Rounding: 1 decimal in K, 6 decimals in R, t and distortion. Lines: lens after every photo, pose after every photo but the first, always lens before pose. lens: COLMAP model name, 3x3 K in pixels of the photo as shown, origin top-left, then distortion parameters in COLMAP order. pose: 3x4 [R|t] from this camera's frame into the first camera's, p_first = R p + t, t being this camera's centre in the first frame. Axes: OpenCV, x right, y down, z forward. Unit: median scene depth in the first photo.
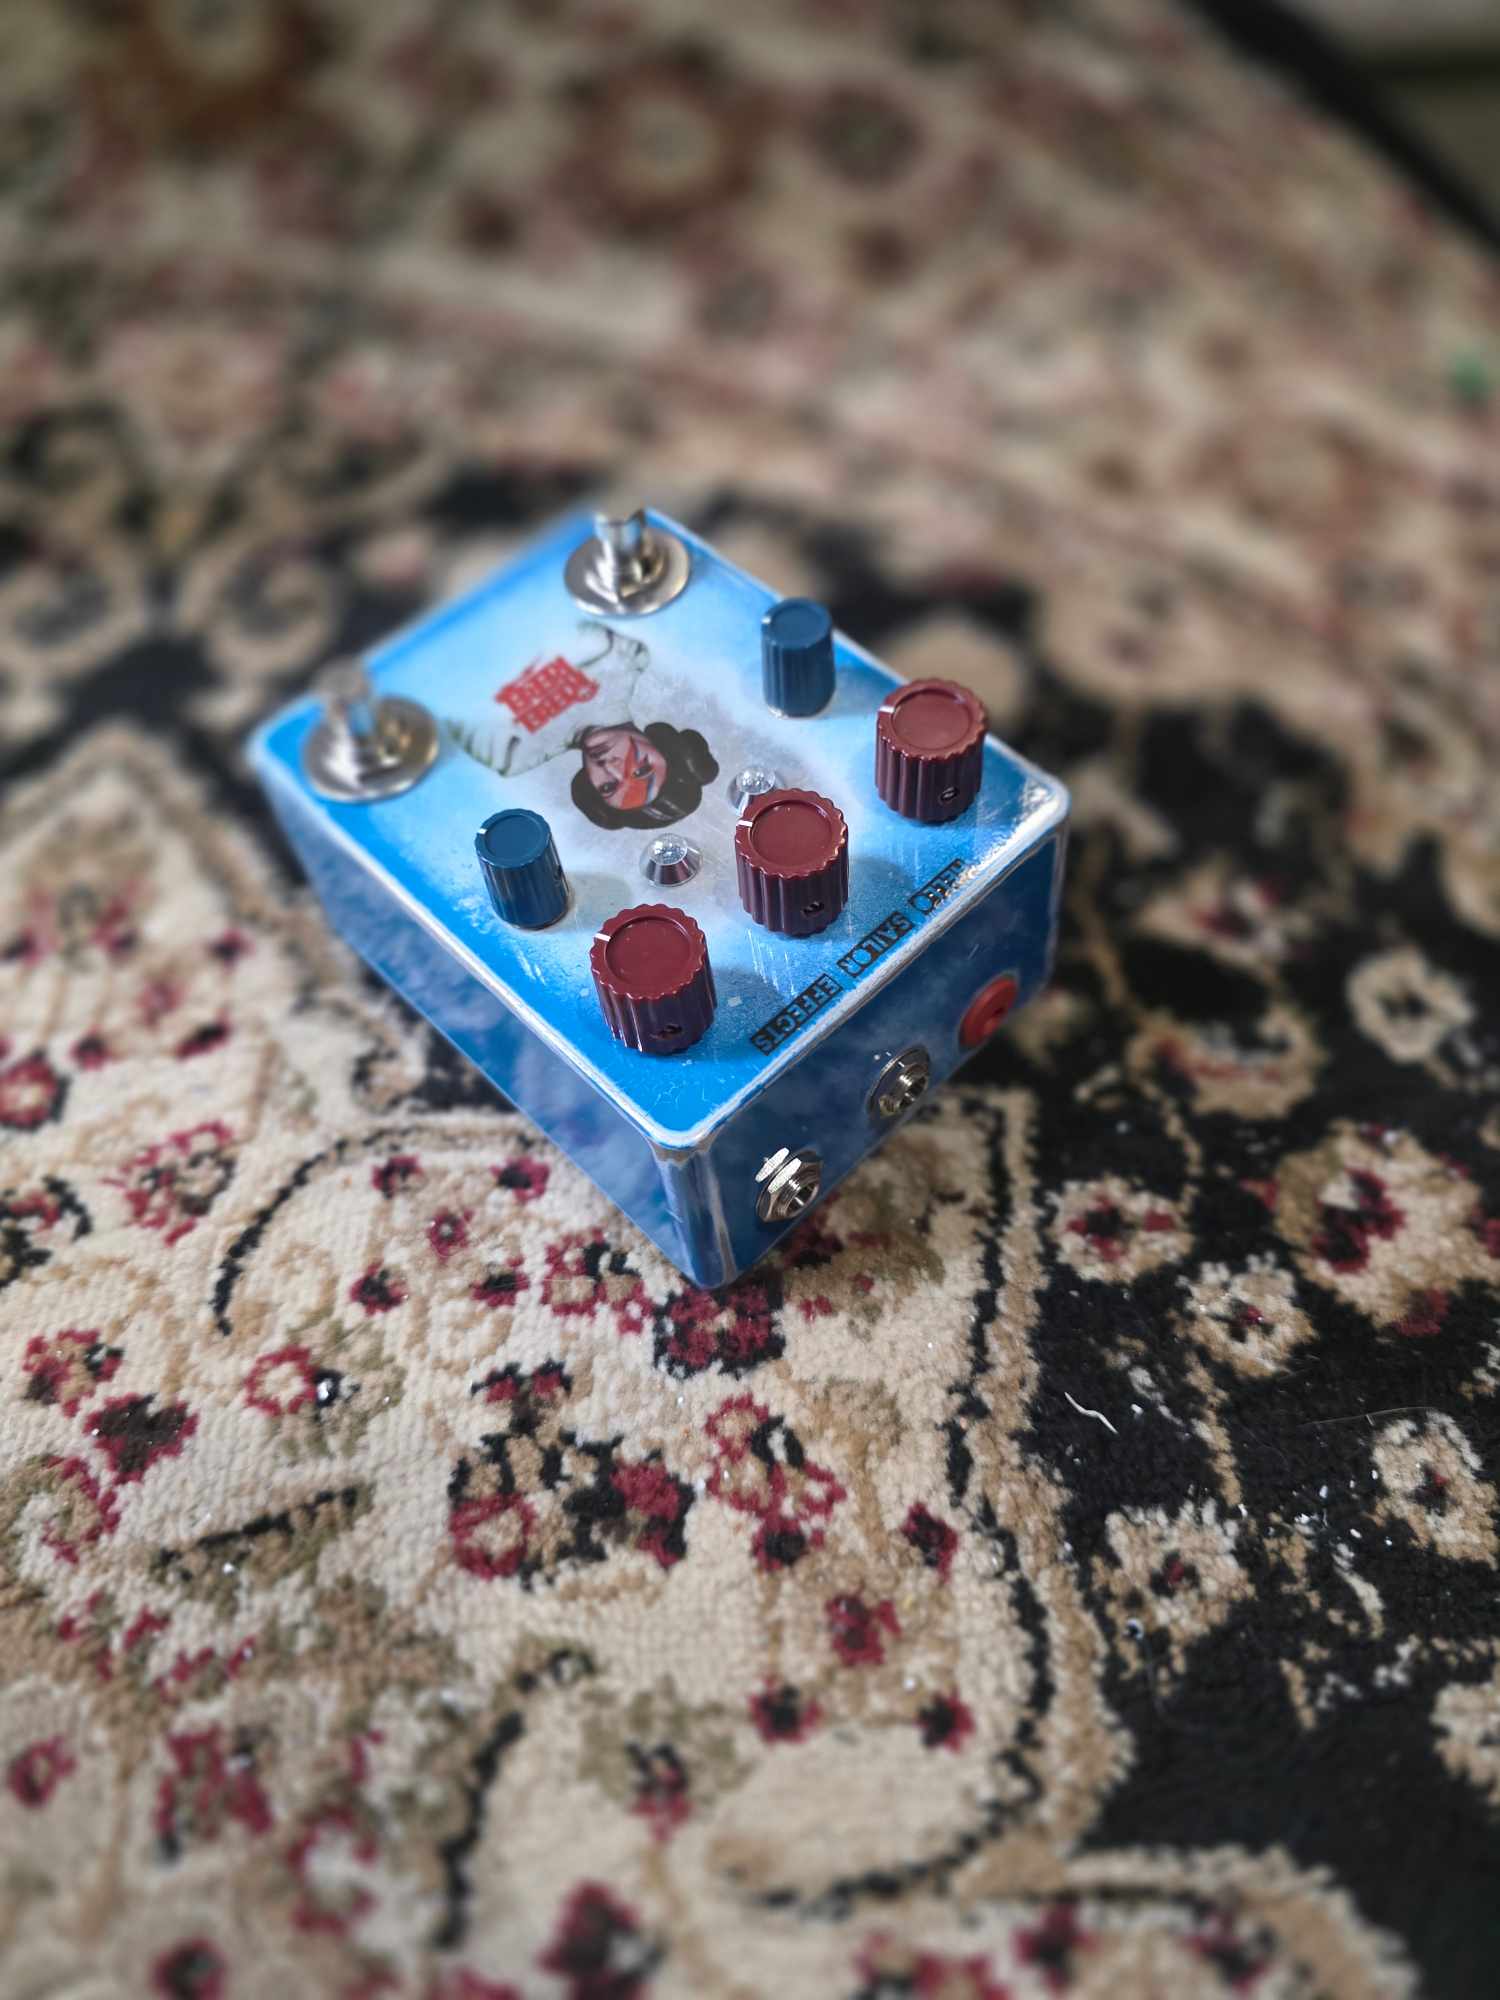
lens RADIAL K [[1413.2, 0, 765.4], [0, 1413.2, 996.9], [0, 0, 1]] dist [-0.012301, -0.010049]
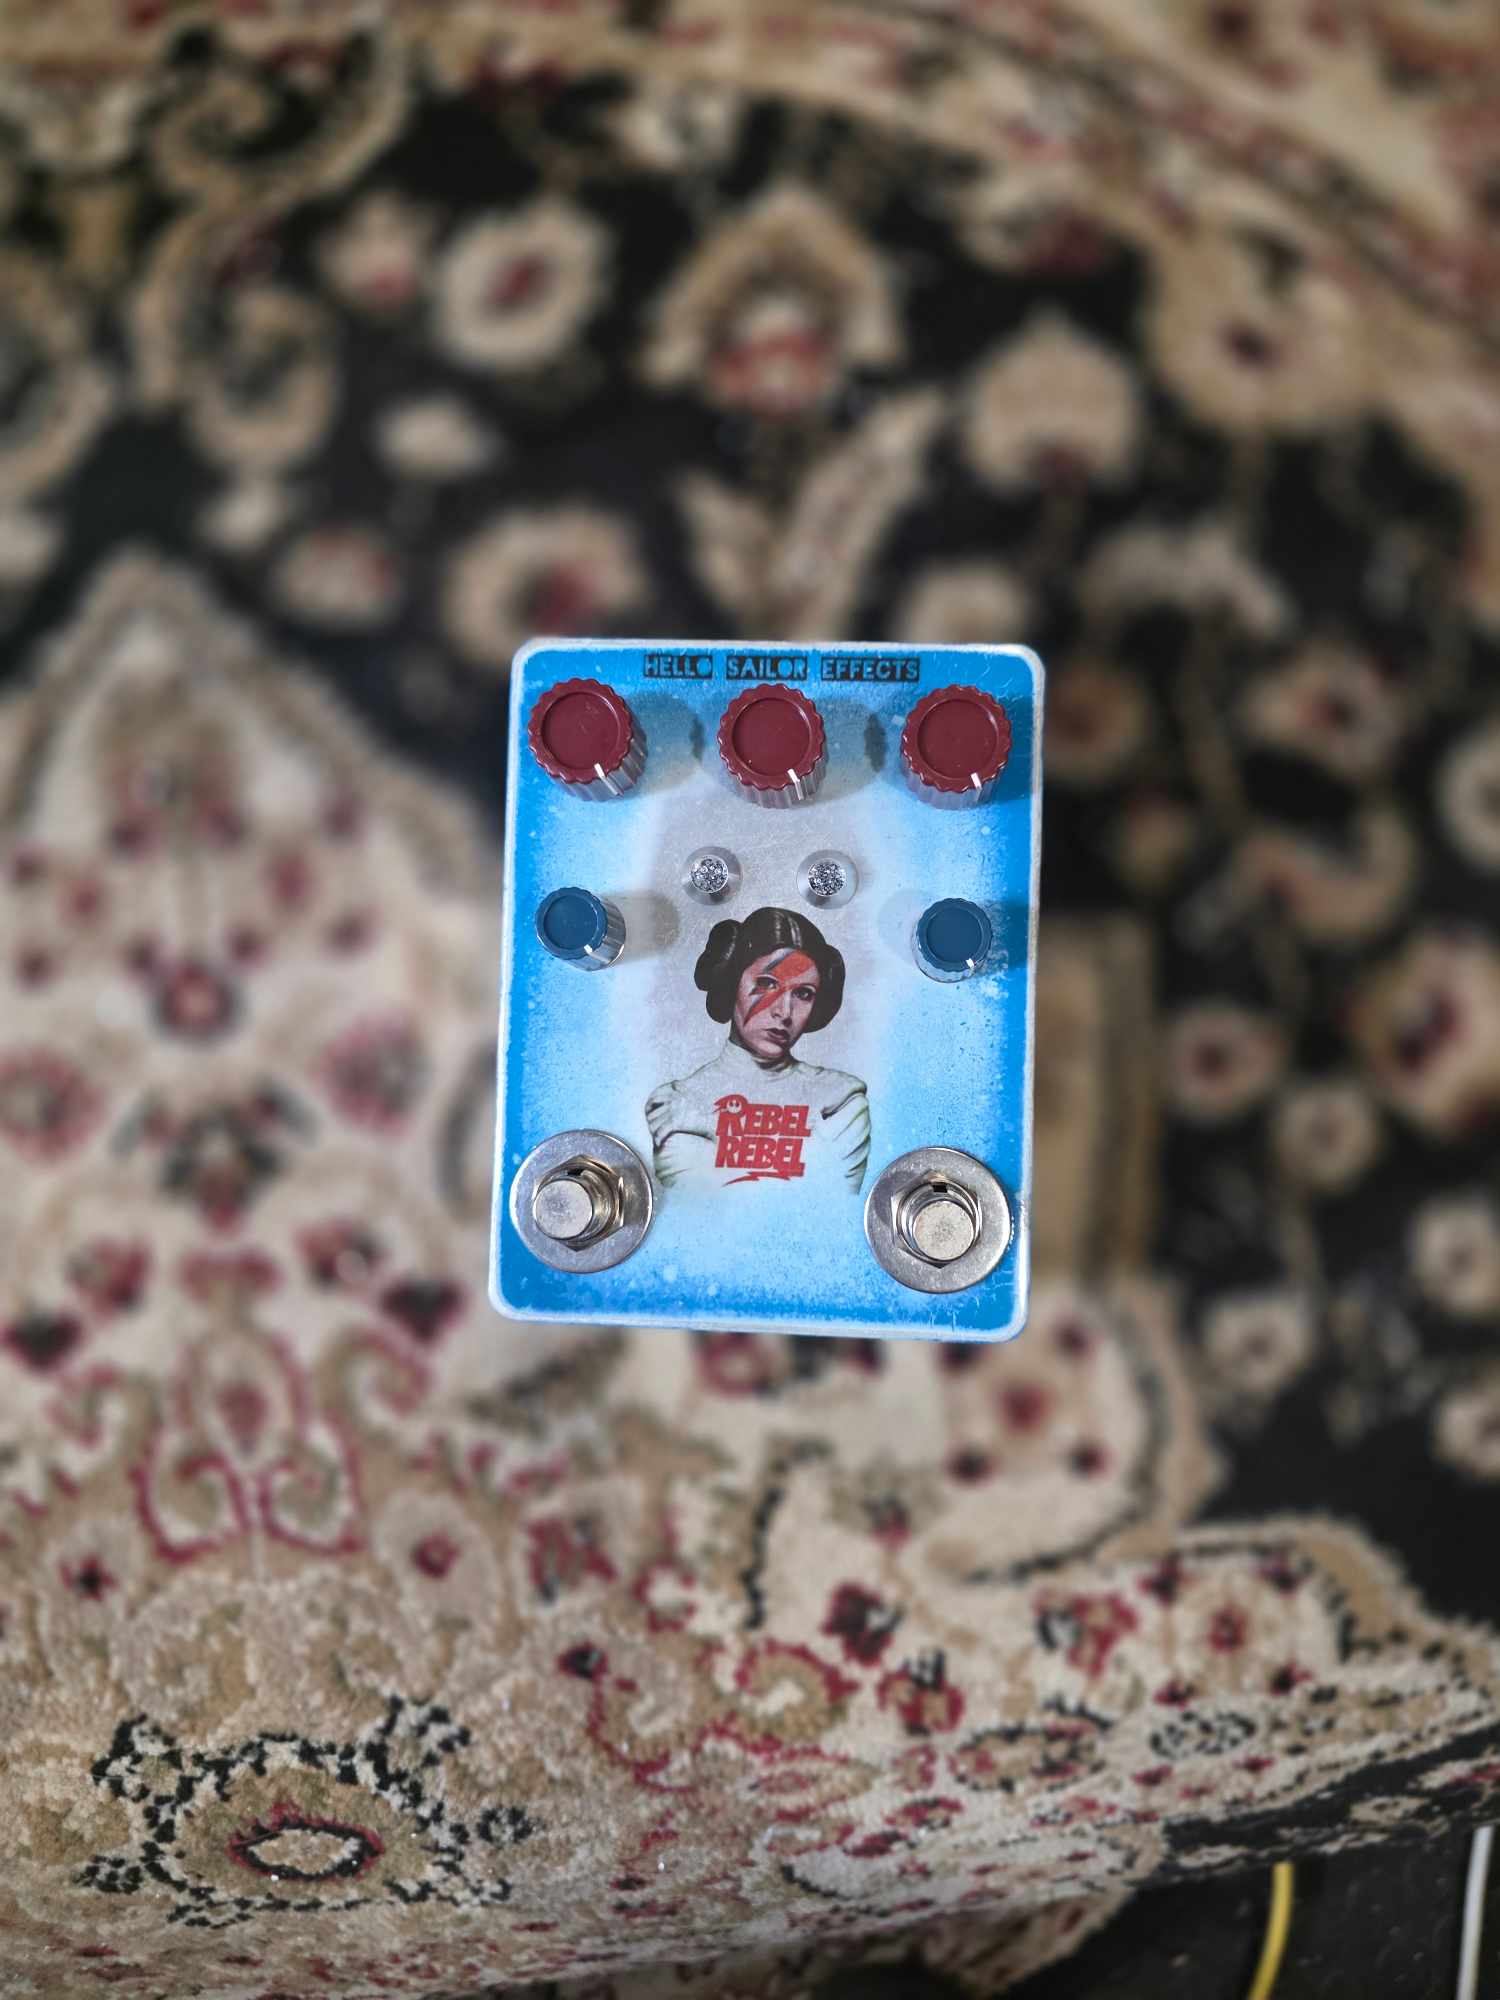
lens RADIAL K [[1407.0, 0, 771.3], [0, 1407.0, 993.5], [0, 0, 1]] dist [0.009027, -0.040783]
pose [[0.994061, -0.106887, 0.020444, -0.146732], [0.079413, 0.840935, 0.535278, -0.578582], [-0.074406, -0.530476, 0.844428, 0.092301]]
